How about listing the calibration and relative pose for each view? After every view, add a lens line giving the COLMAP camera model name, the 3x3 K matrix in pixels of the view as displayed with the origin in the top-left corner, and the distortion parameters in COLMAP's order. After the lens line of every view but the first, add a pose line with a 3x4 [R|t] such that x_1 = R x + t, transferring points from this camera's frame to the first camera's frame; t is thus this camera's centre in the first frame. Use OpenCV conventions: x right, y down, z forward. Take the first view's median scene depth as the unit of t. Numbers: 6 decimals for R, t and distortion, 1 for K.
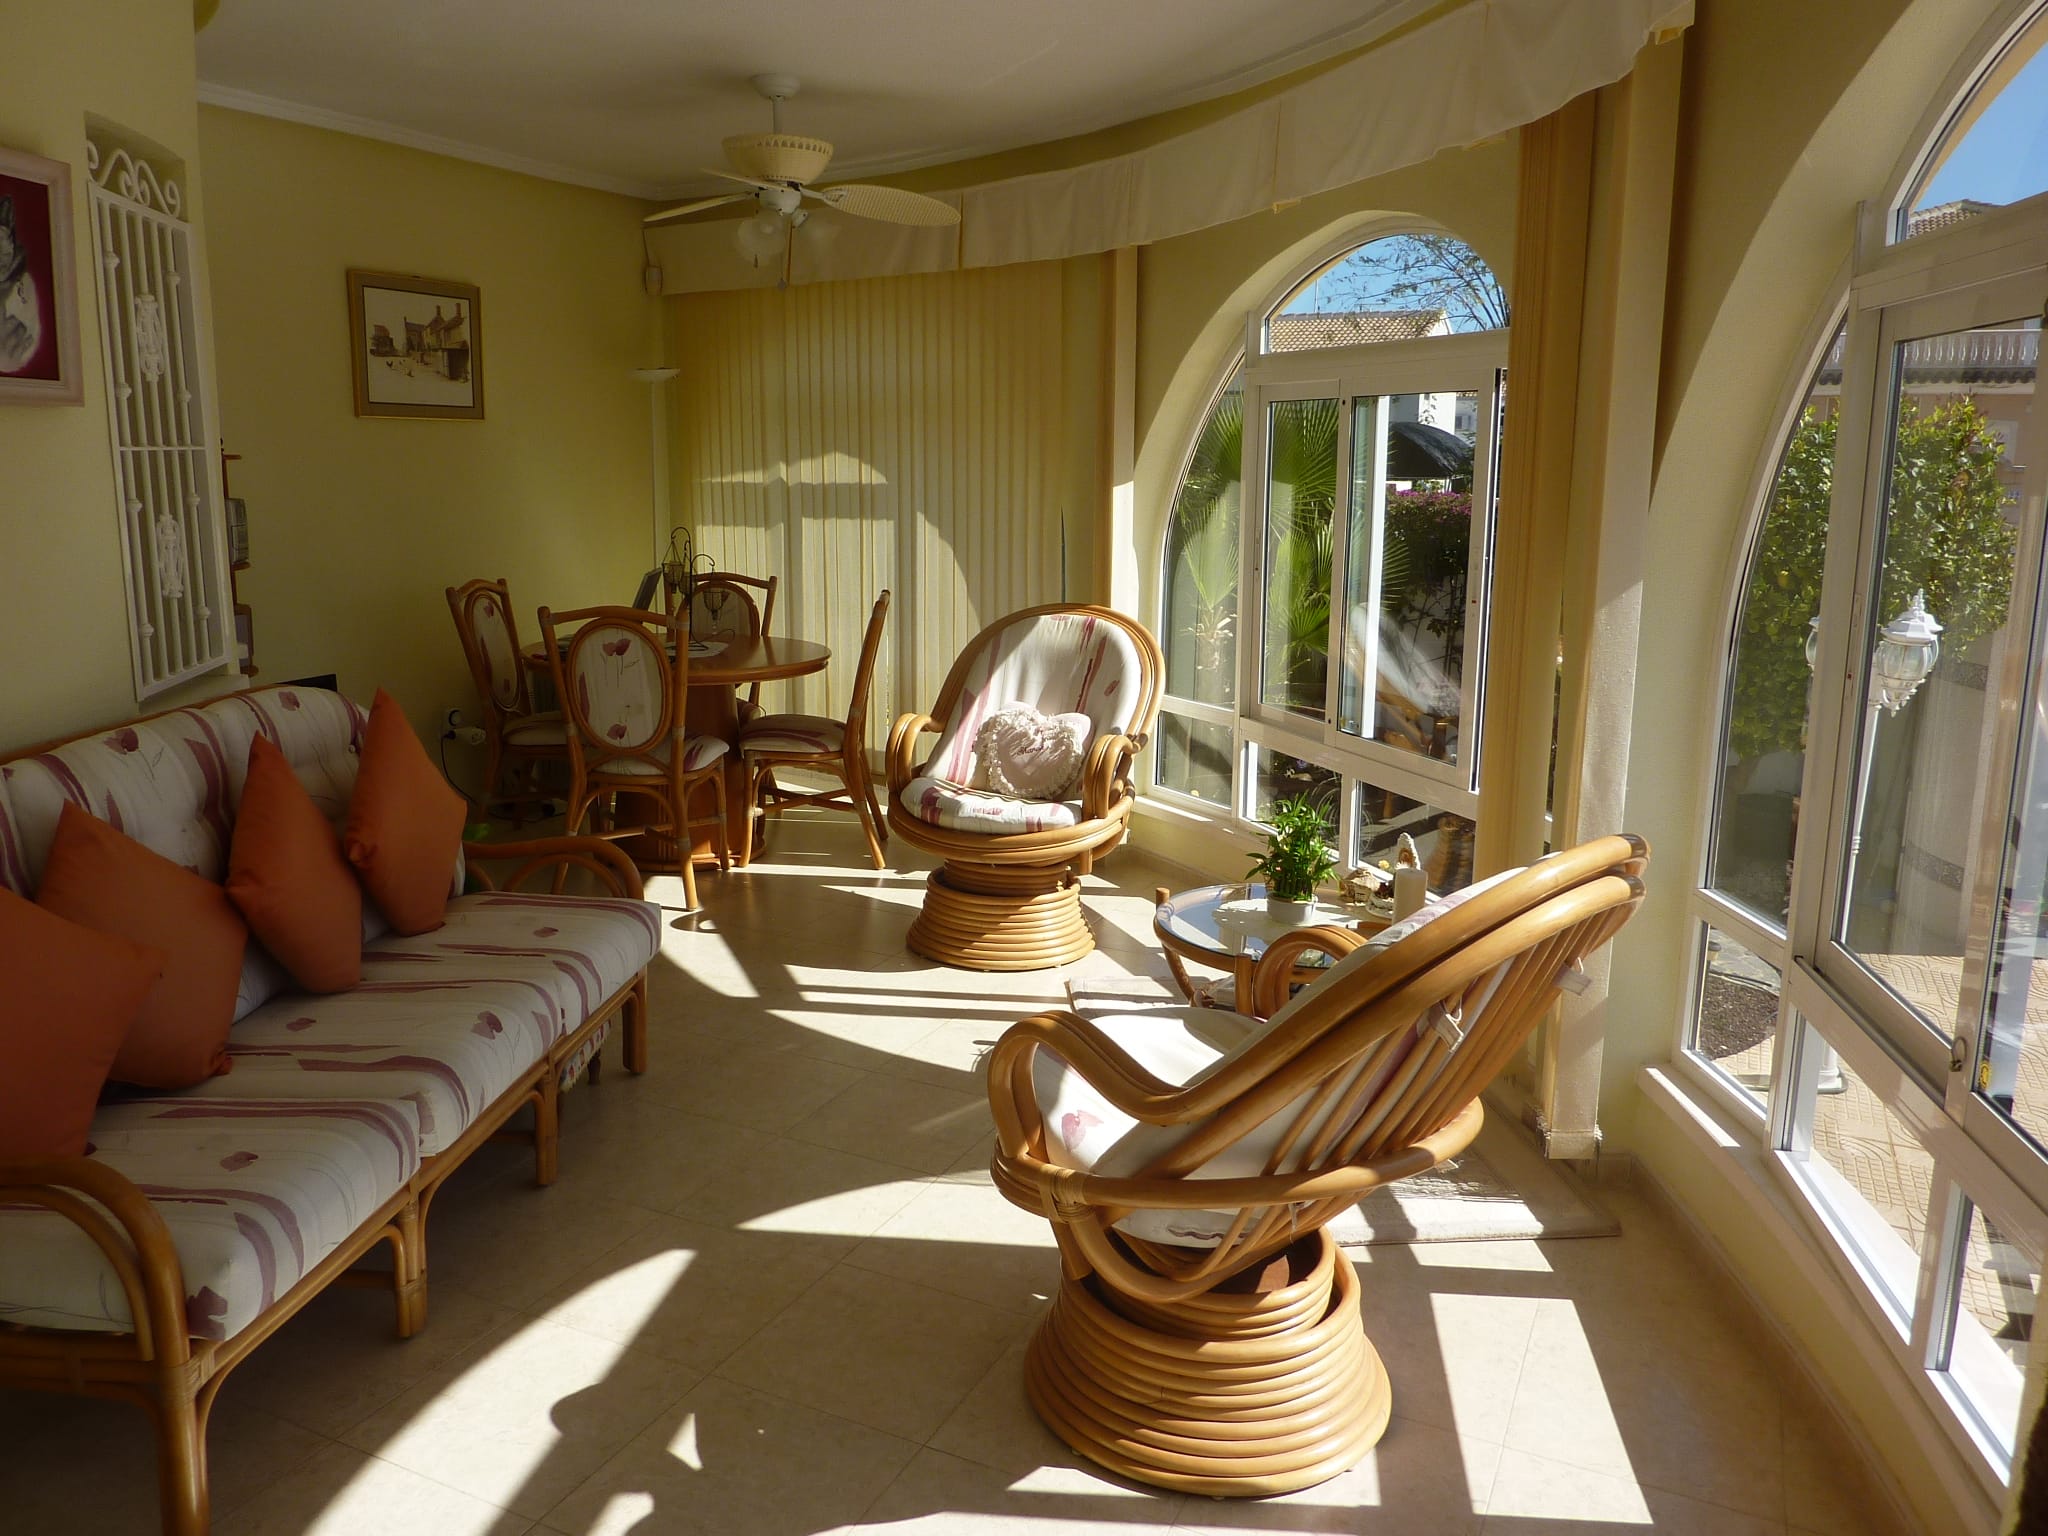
lens RADIAL K [[1549.6, 0, 1033.6], [0, 1549.6, 764.3], [0, 0, 1]] dist [-0.028287, -0.007501]
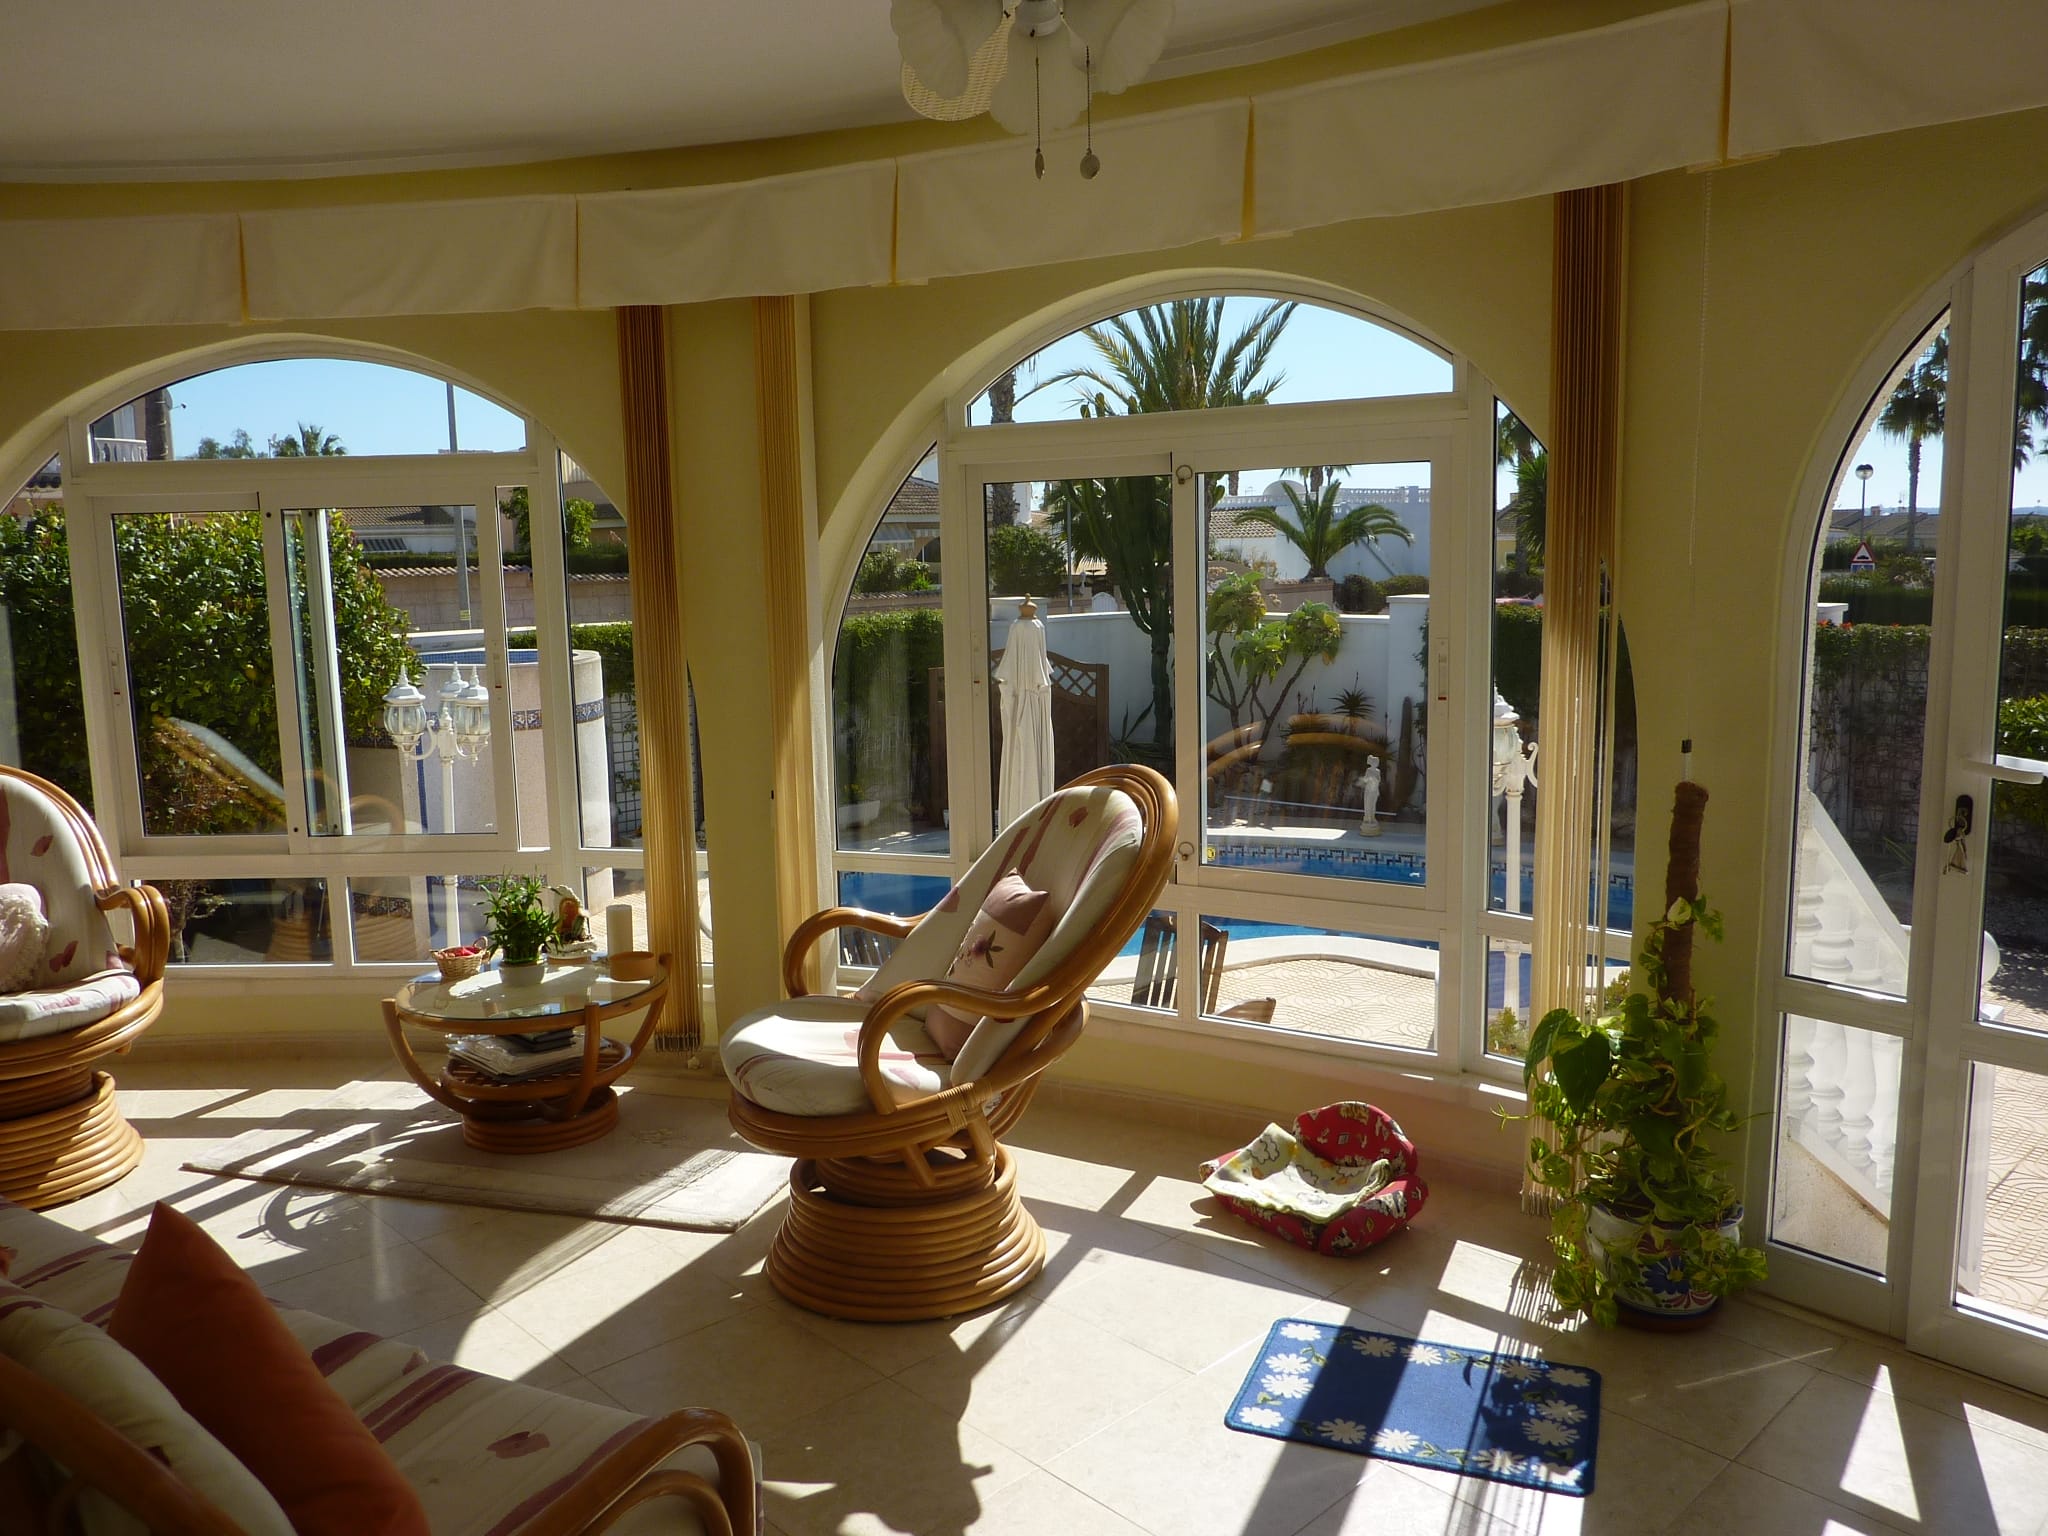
lens RADIAL K [[1549.6, 0, 1033.6], [0, 1549.6, 764.3], [0, 0, 1]] dist [-0.028287, -0.007501]
pose [[0.337088, -0.142140, 0.930681, -0.613425], [0.203448, 0.976178, 0.075400, -0.051936], [-0.919228, 0.163929, 0.357976, 0.219098]]
